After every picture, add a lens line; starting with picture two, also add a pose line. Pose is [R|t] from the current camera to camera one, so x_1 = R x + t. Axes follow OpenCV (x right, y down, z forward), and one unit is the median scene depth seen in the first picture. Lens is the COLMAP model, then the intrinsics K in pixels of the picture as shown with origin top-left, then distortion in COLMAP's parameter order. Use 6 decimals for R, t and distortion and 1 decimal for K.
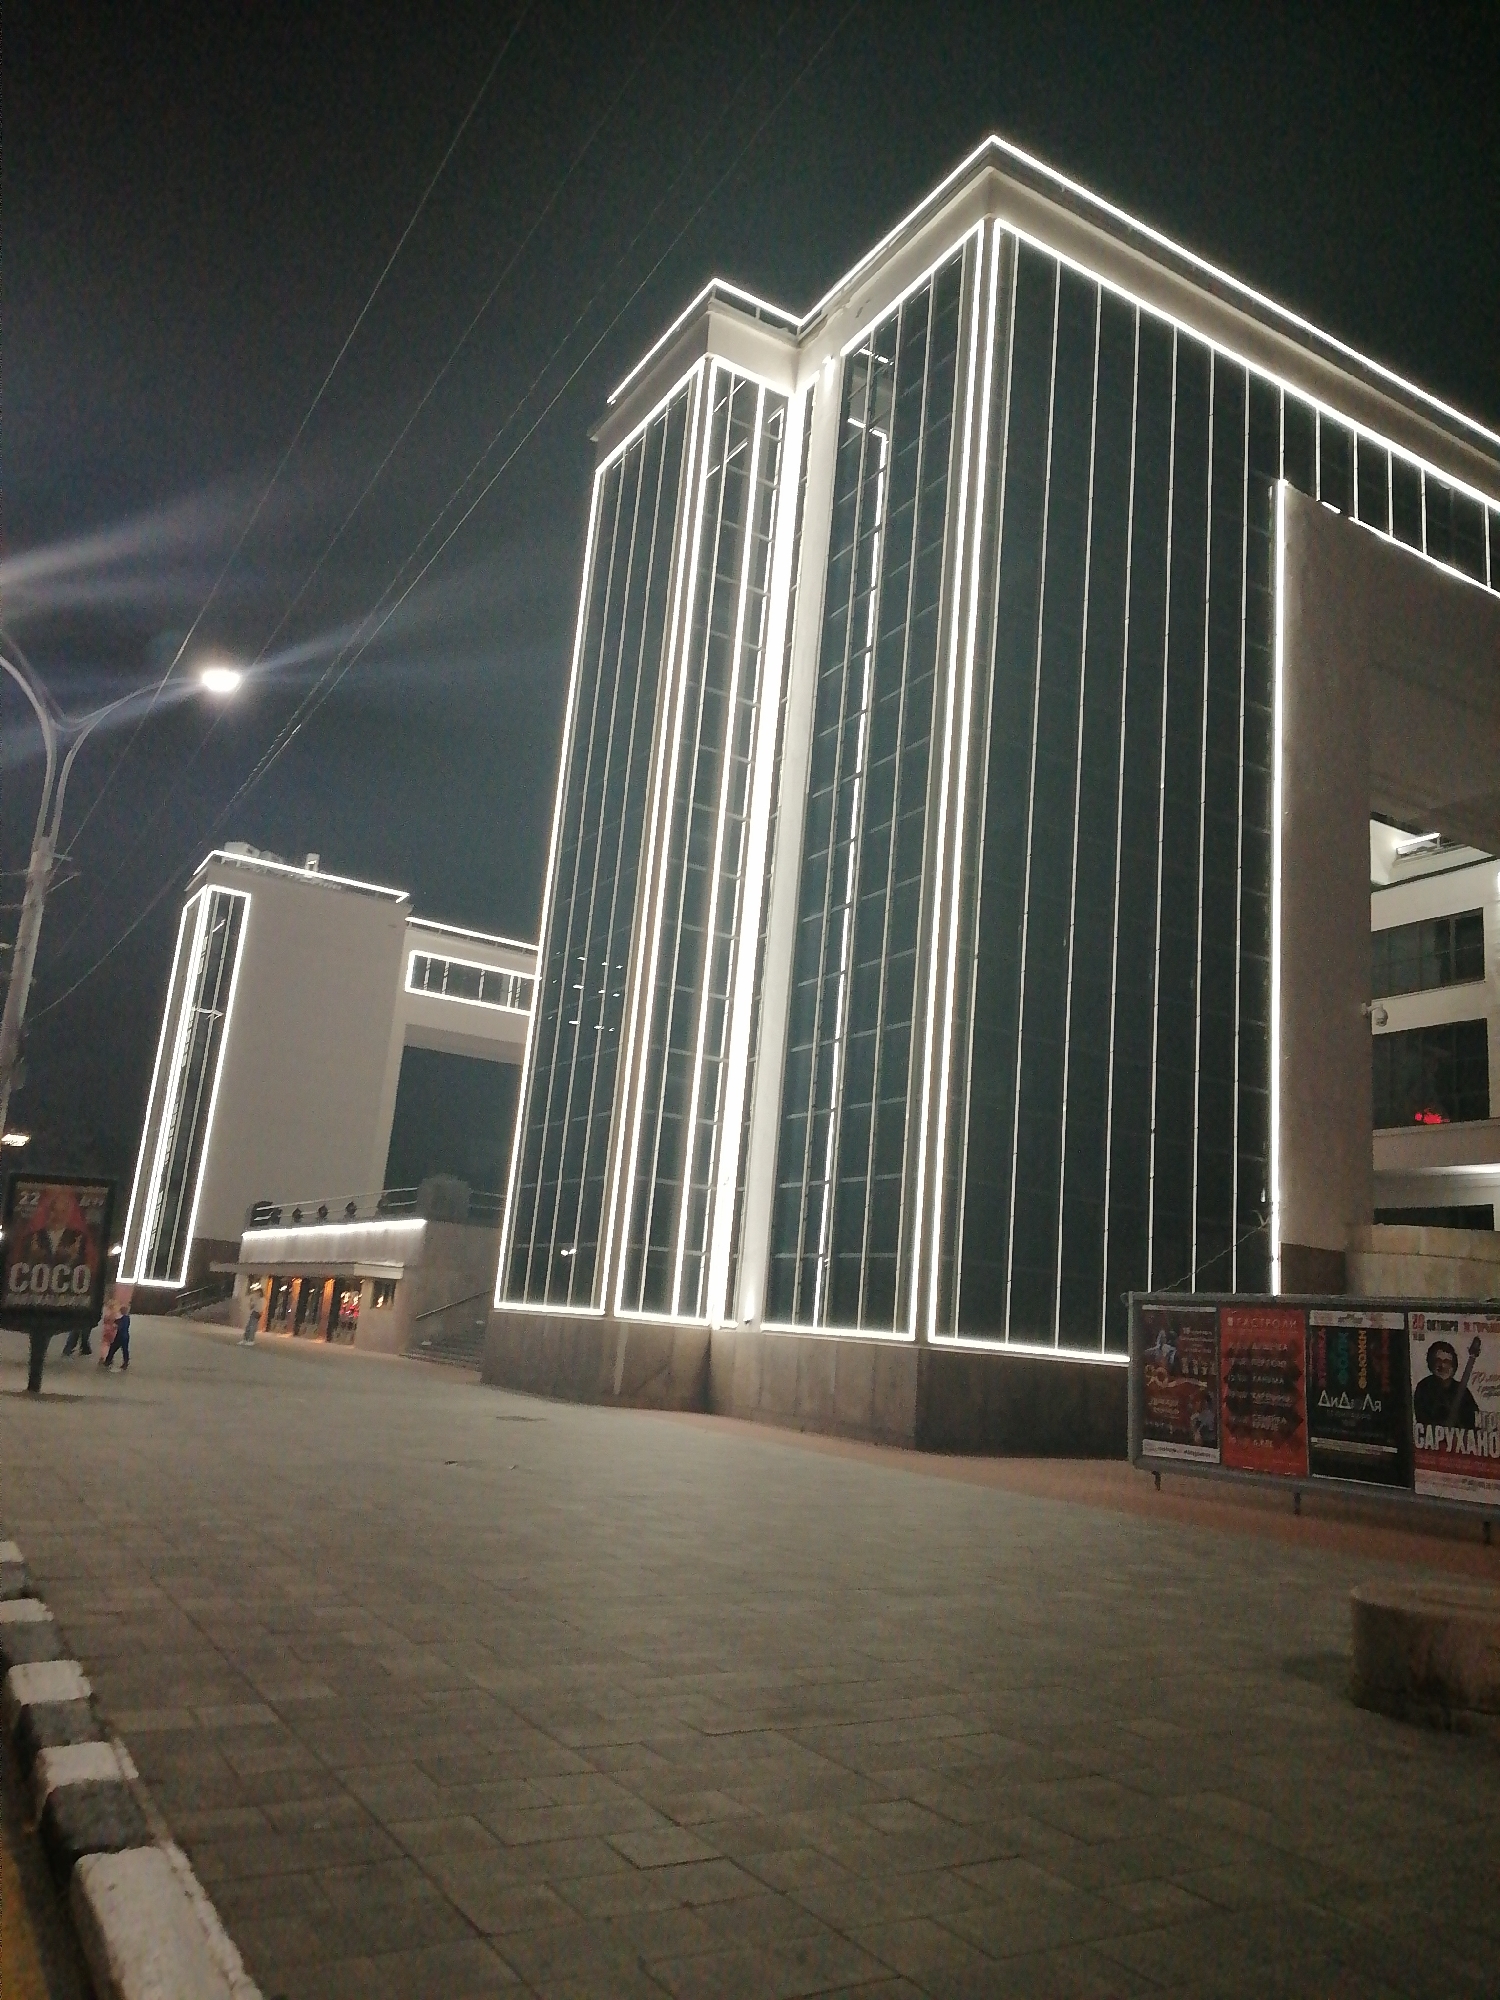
lens RADIAL K [[1472.6, 0, 753.4], [0, 1472.6, 992.7], [0, 0, 1]] dist [0.004782, -0.058652]
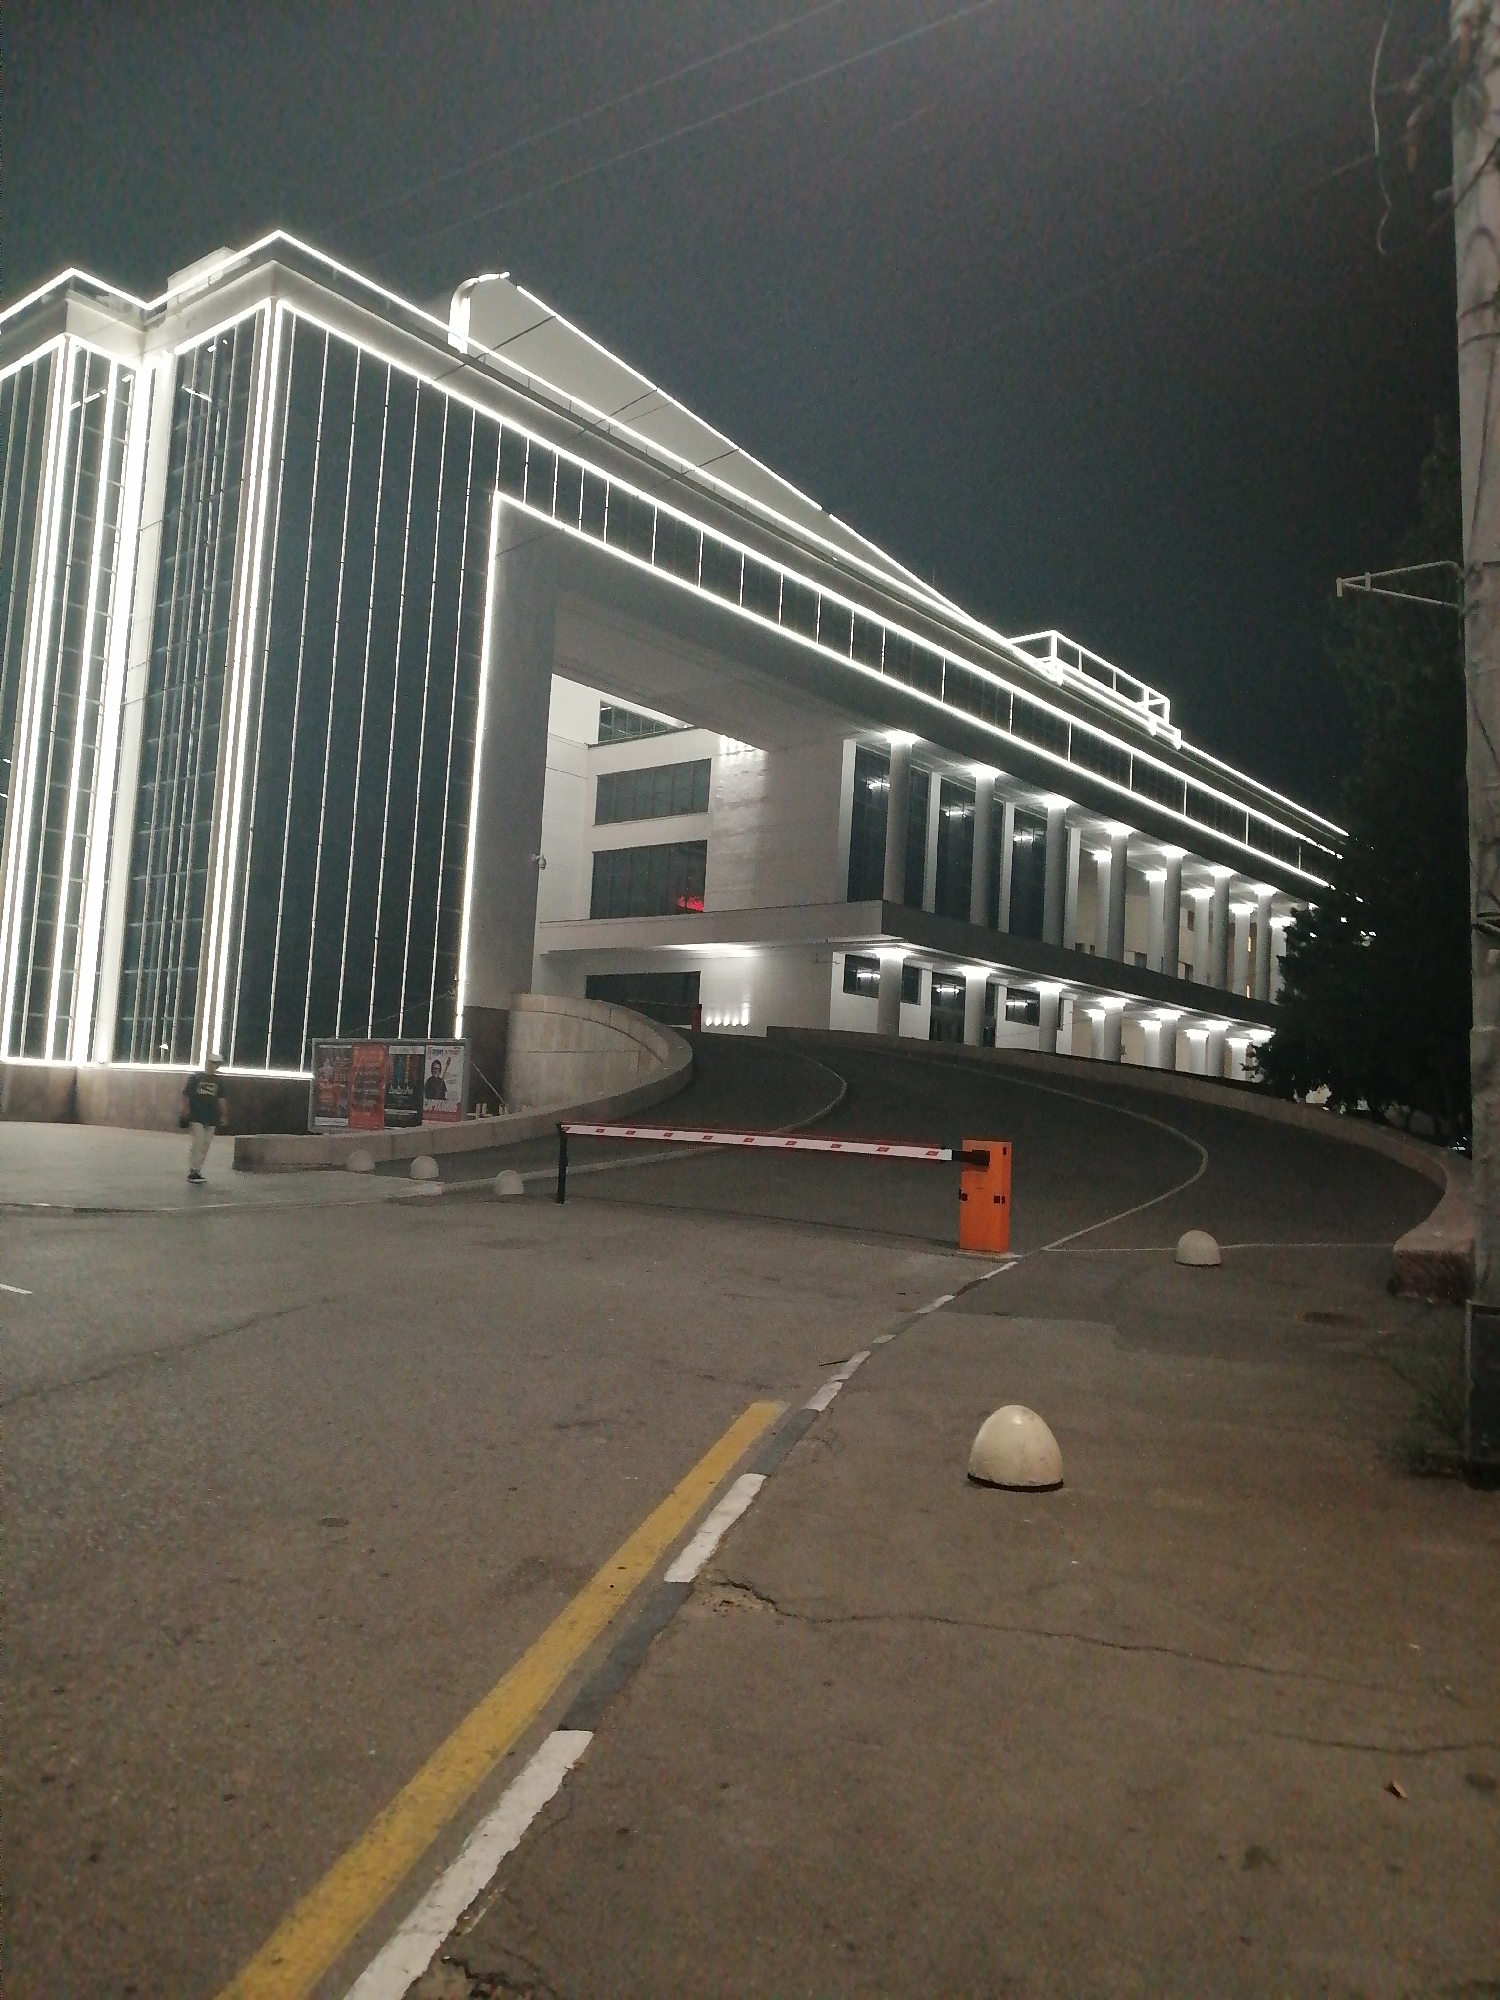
lens RADIAL K [[1472.6, 0, 753.4], [0, 1472.6, 992.7], [0, 0, 1]] dist [0.004782, -0.058652]
pose [[0.935484, -0.010755, 0.353206, 0.087565], [-0.049587, 0.985651, 0.161349, -0.118896], [-0.349873, -0.168454, 0.921527, -0.590007]]
